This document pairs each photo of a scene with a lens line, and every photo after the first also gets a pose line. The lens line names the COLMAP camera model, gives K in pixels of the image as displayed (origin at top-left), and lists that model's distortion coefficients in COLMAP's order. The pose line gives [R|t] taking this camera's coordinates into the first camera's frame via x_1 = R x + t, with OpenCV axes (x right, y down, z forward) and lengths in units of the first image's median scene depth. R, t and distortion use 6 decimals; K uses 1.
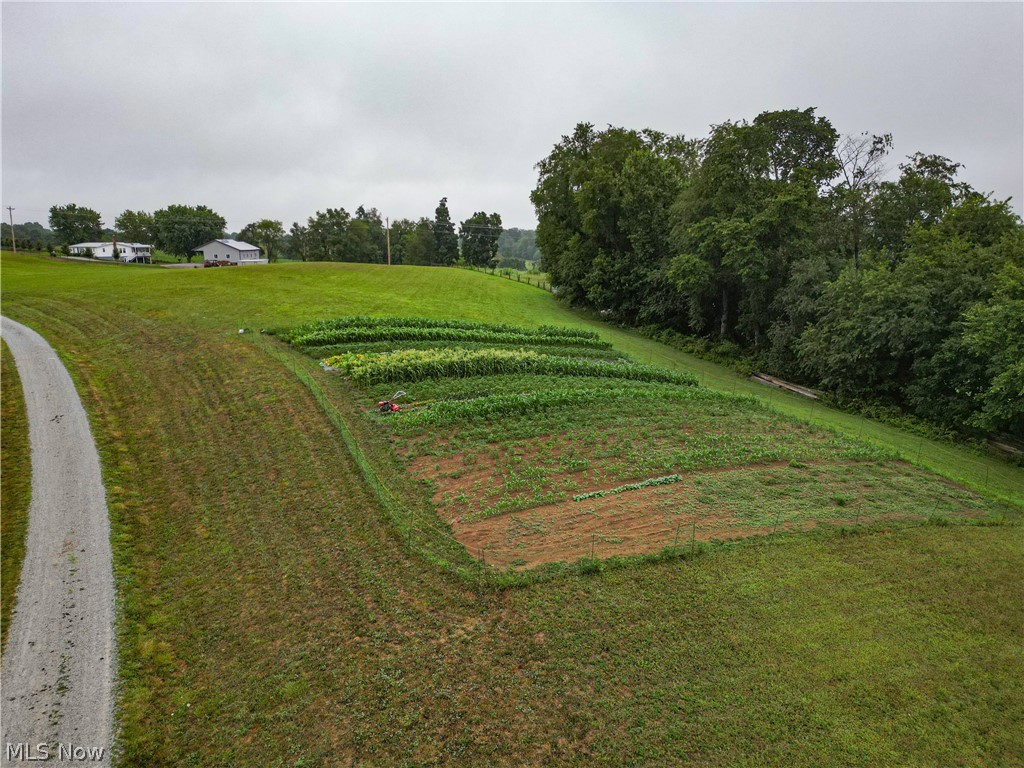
lens RADIAL K [[709.8, 0, 508.8], [0, 709.8, 384.3], [0, 0, 1]] dist [0.049574, -0.042814]
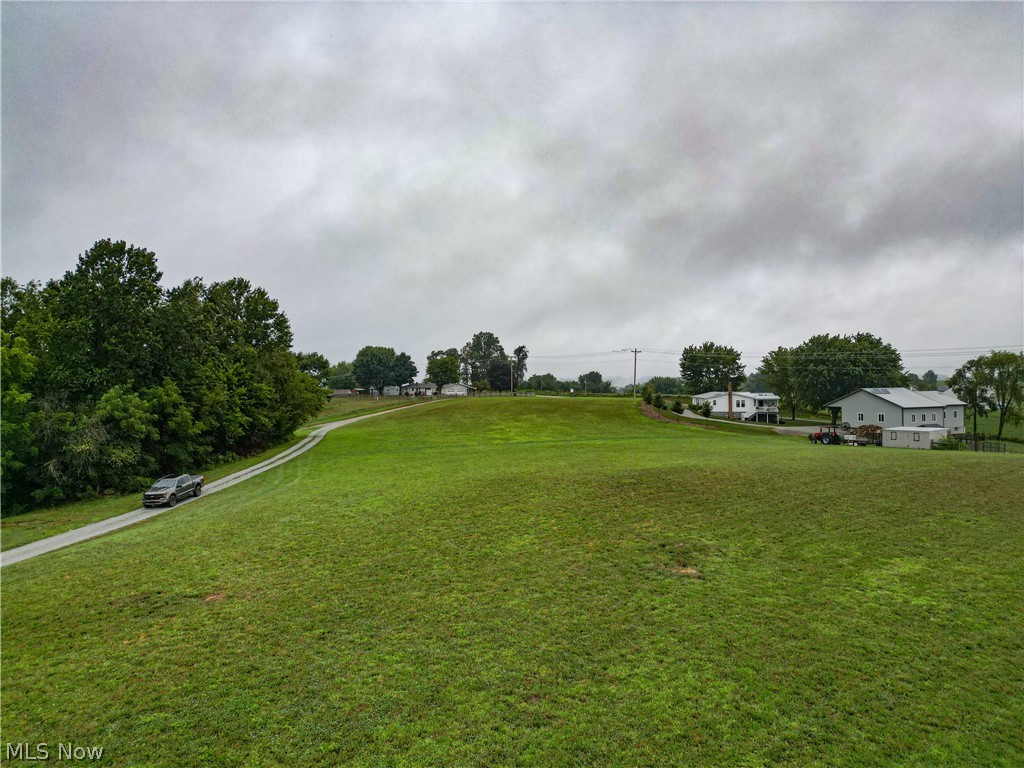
lens RADIAL K [[709.8, 0, 510.8], [0, 709.8, 383.9], [0, 0, 1]] dist [0.049574, -0.042814]
pose [[0.531495, 0.000670, -0.847061, -0.067772], [-0.162989, 0.981394, -0.101492, -0.092450], [0.831233, 0.192004, 0.521715, 0.423071]]
